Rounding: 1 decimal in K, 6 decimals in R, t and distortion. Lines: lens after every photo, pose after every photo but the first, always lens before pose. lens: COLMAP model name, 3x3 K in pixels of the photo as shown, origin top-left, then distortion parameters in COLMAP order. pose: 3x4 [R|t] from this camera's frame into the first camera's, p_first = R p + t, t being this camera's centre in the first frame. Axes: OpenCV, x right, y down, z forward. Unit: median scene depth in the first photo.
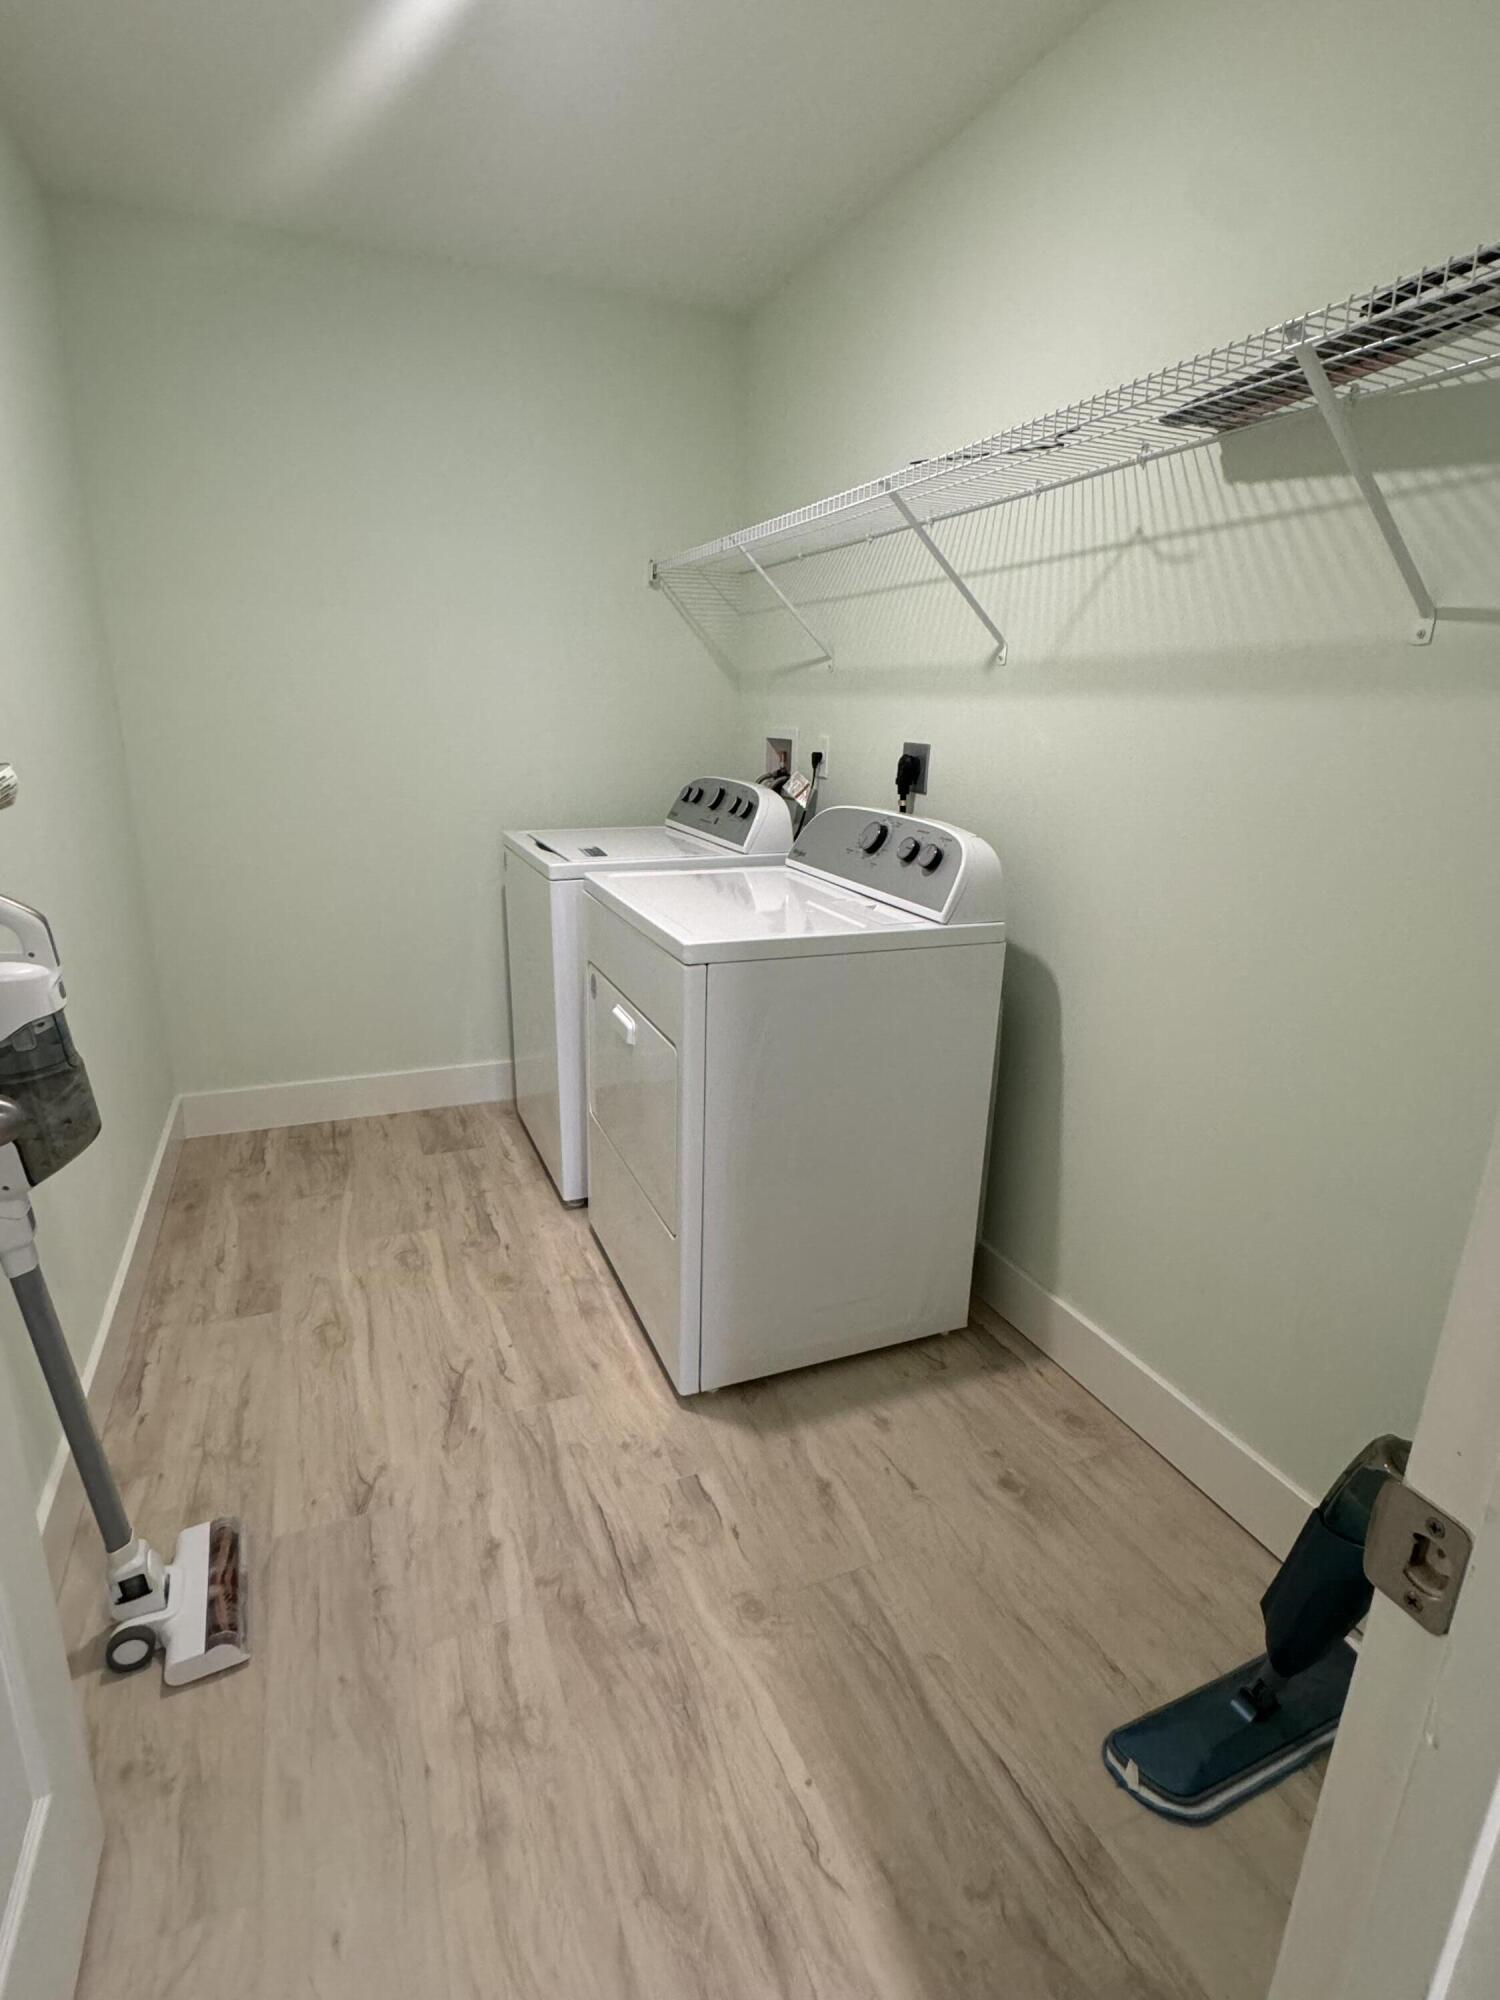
lens RADIAL K [[980.1, 0, 750.0], [0, 980.1, 1000.0], [0, 0, 1]] dist [0.000483, 0.000390]
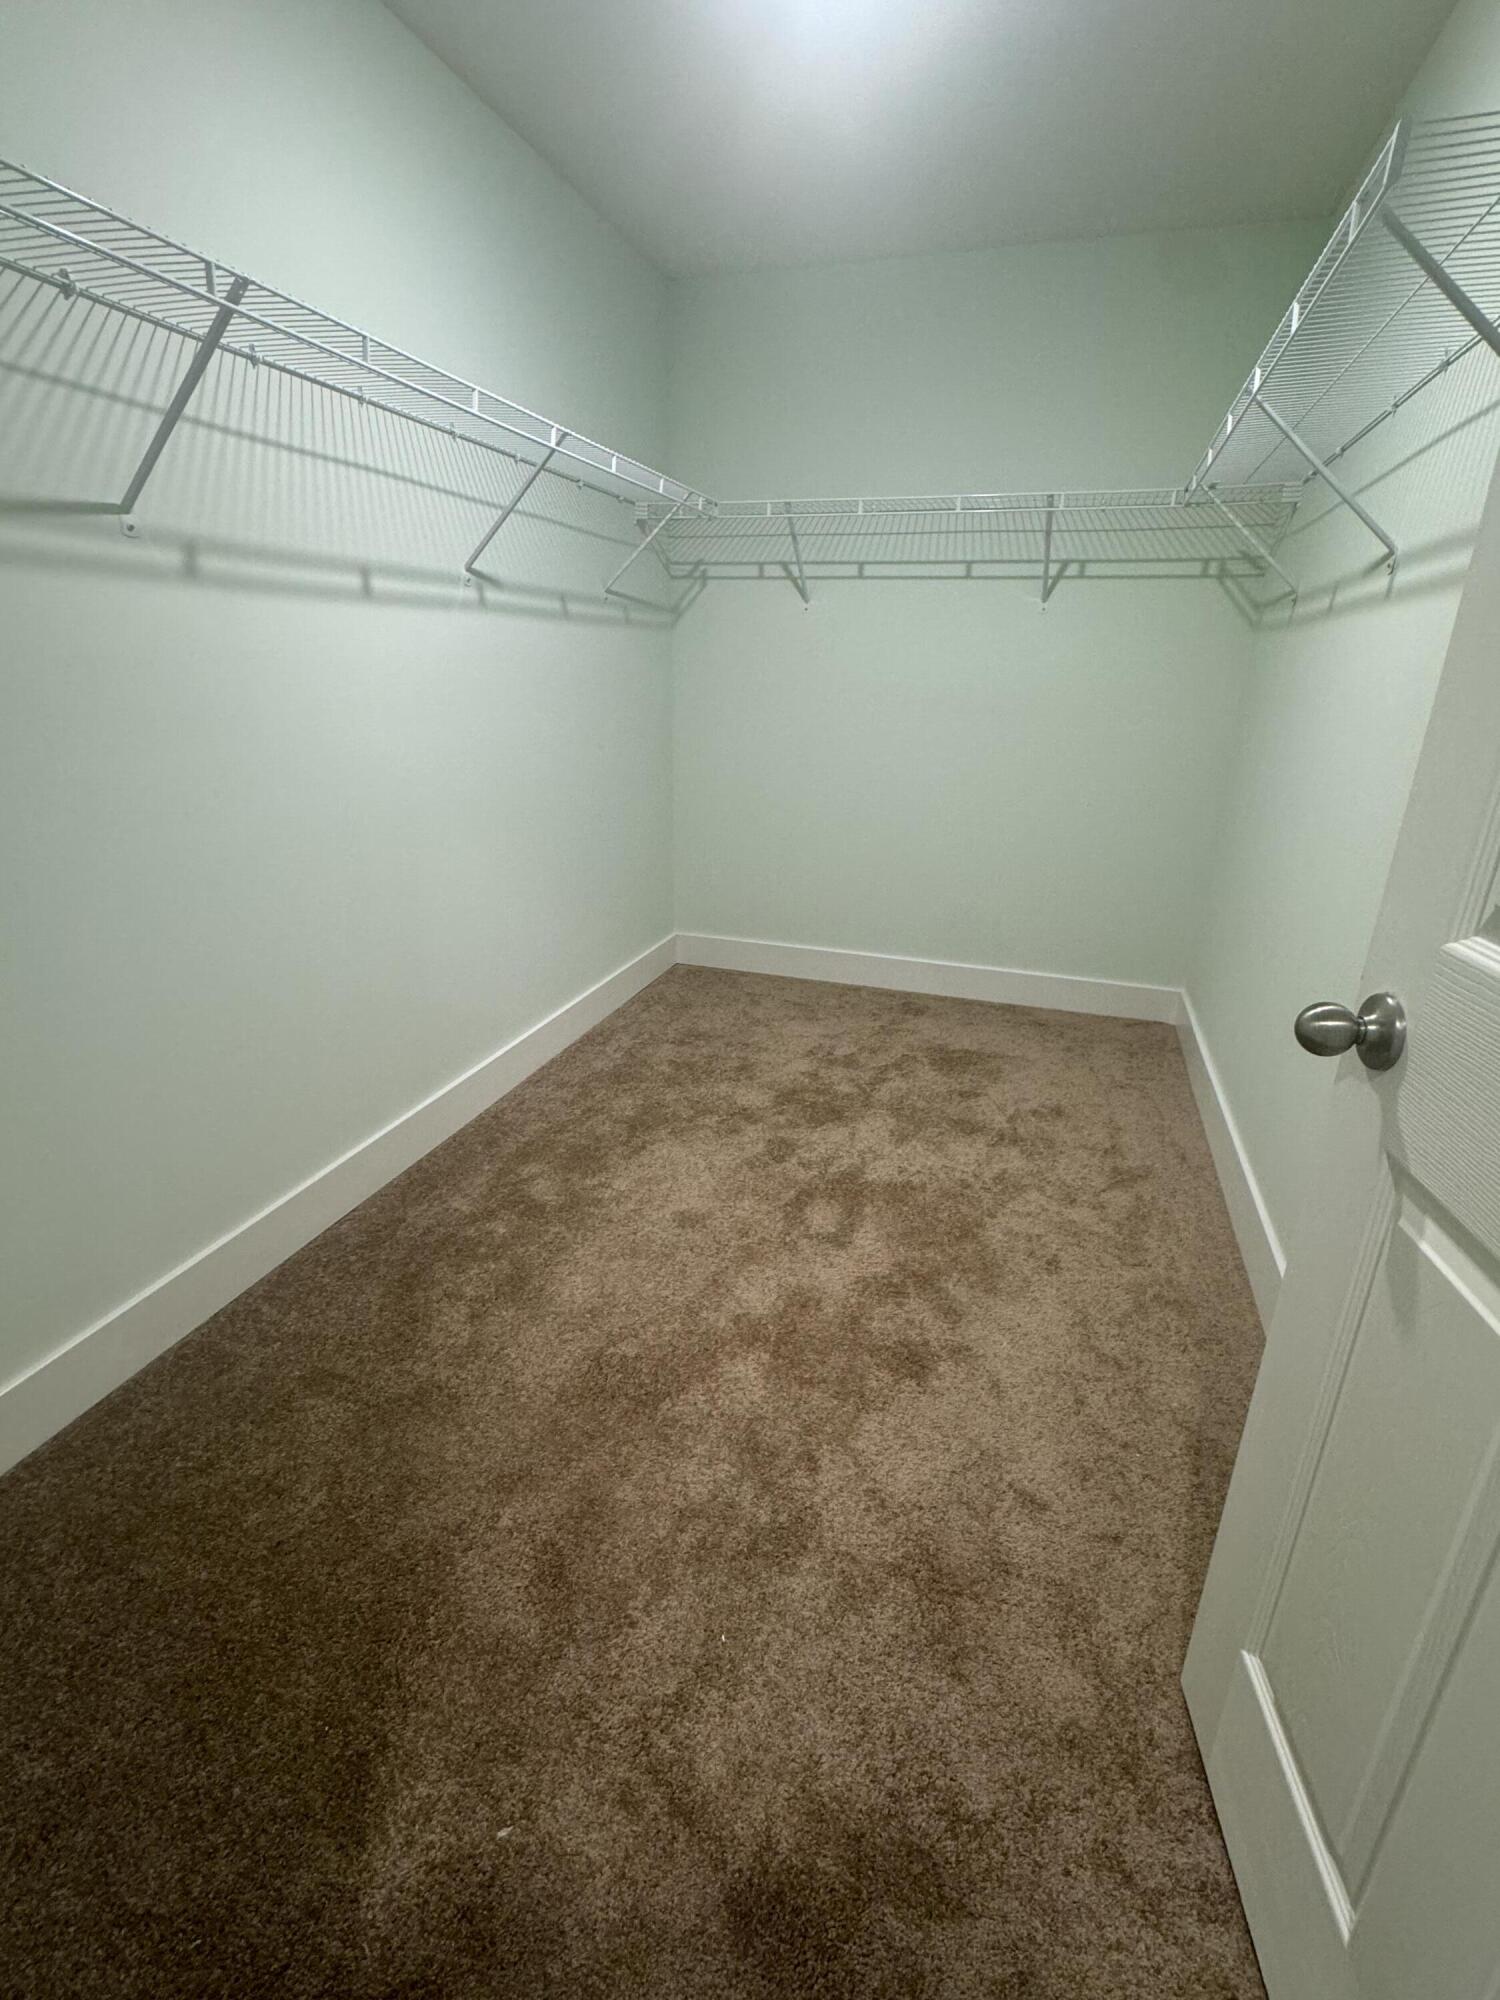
lens RADIAL K [[918.5, 0, 753.1], [0, 918.5, 996.4], [0, 0, 1]] dist [-0.003444, 0.000022]
pose [[-0.744717, -0.268086, 0.611168, -0.812302], [0.148109, 0.826546, 0.543033, -0.459780], [-0.650739, 0.494925, -0.575837, 1.620232]]
